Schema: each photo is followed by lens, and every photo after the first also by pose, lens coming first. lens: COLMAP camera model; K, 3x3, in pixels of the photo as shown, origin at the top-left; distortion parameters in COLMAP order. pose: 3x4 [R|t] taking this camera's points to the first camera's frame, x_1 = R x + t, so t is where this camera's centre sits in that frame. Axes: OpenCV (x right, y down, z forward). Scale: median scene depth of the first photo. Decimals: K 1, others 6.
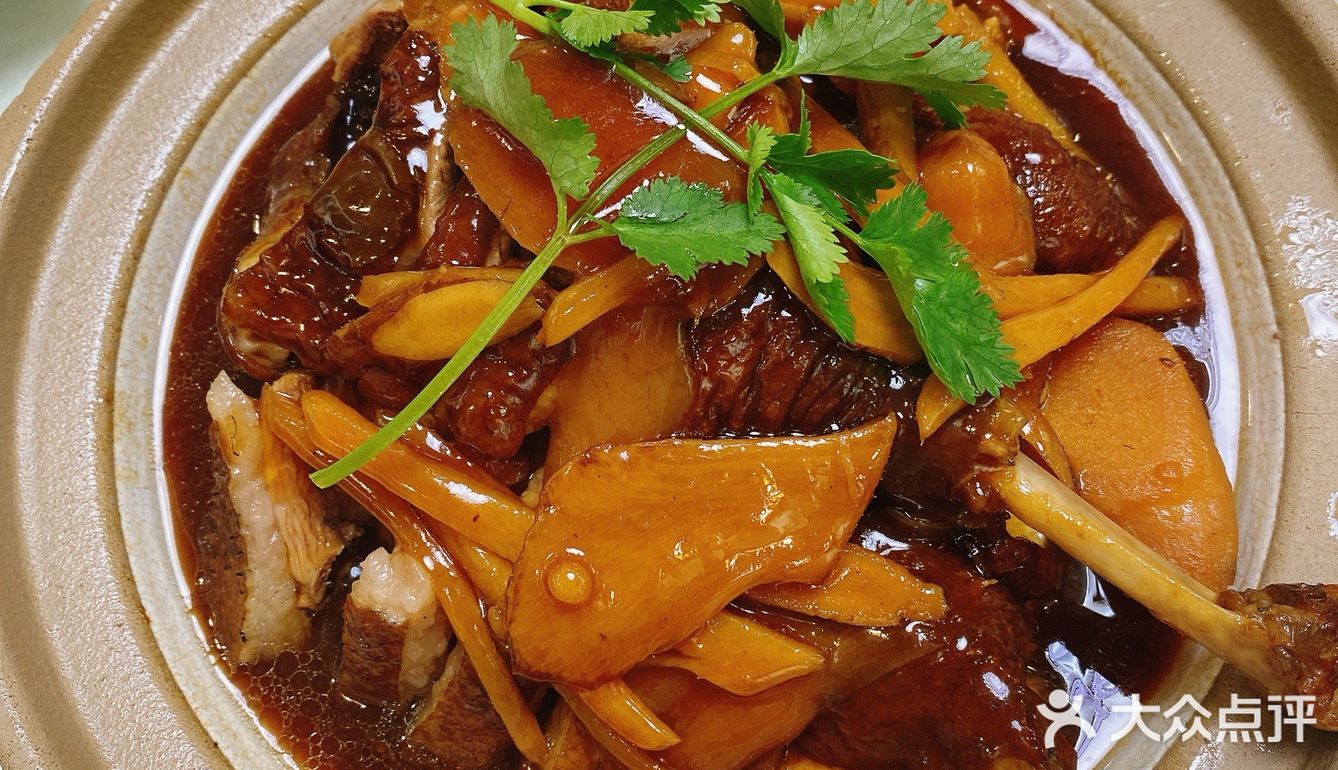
lens RADIAL K [[1429.7, 0, 669.0], [0, 1429.7, 385.0], [0, 0, 1]] dist [-0.011333, -0.019265]
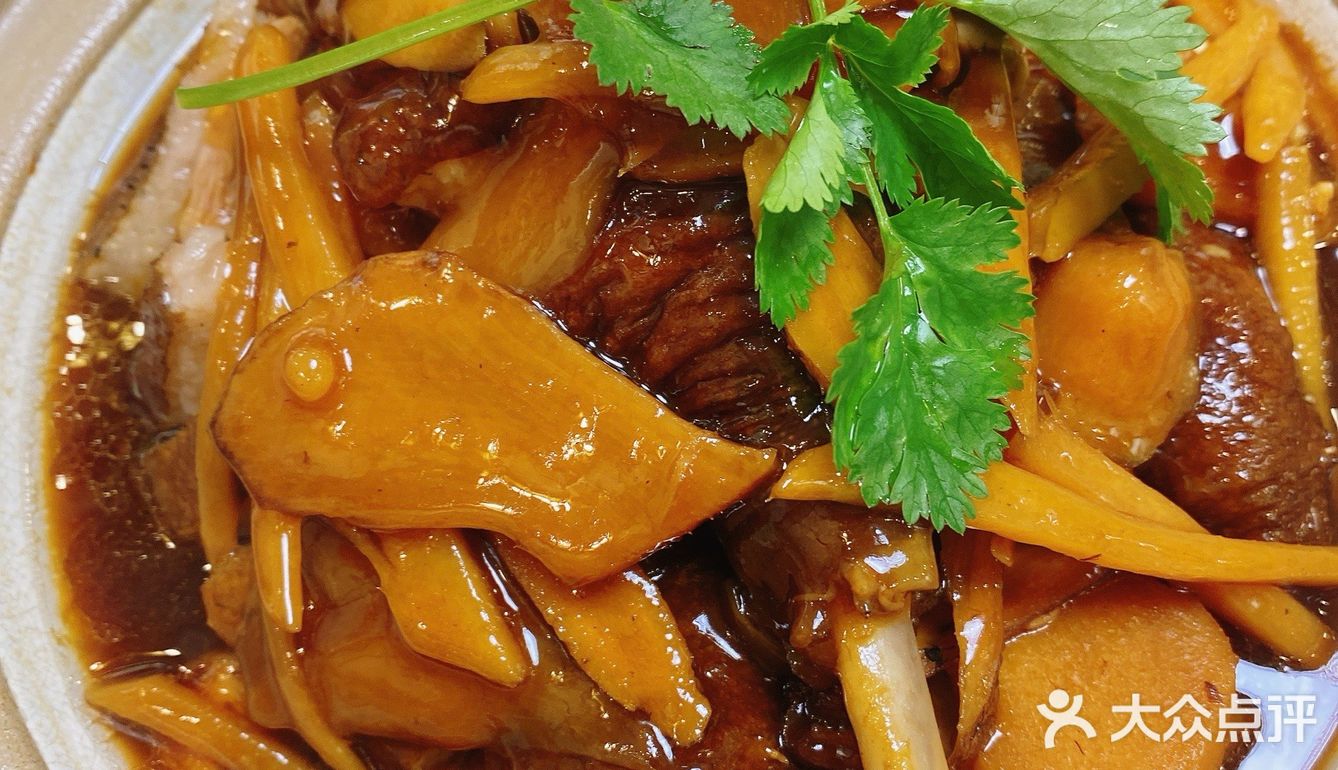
lens RADIAL K [[1429.7, 0, 669.0], [0, 1429.7, 385.0], [0, 0, 1]] dist [-0.011333, -0.019265]
pose [[0.759392, 0.592010, -0.269905, 0.278269], [-0.606336, 0.794374, 0.036423, -0.000077], [0.235968, 0.135994, 0.962198, 0.300542]]
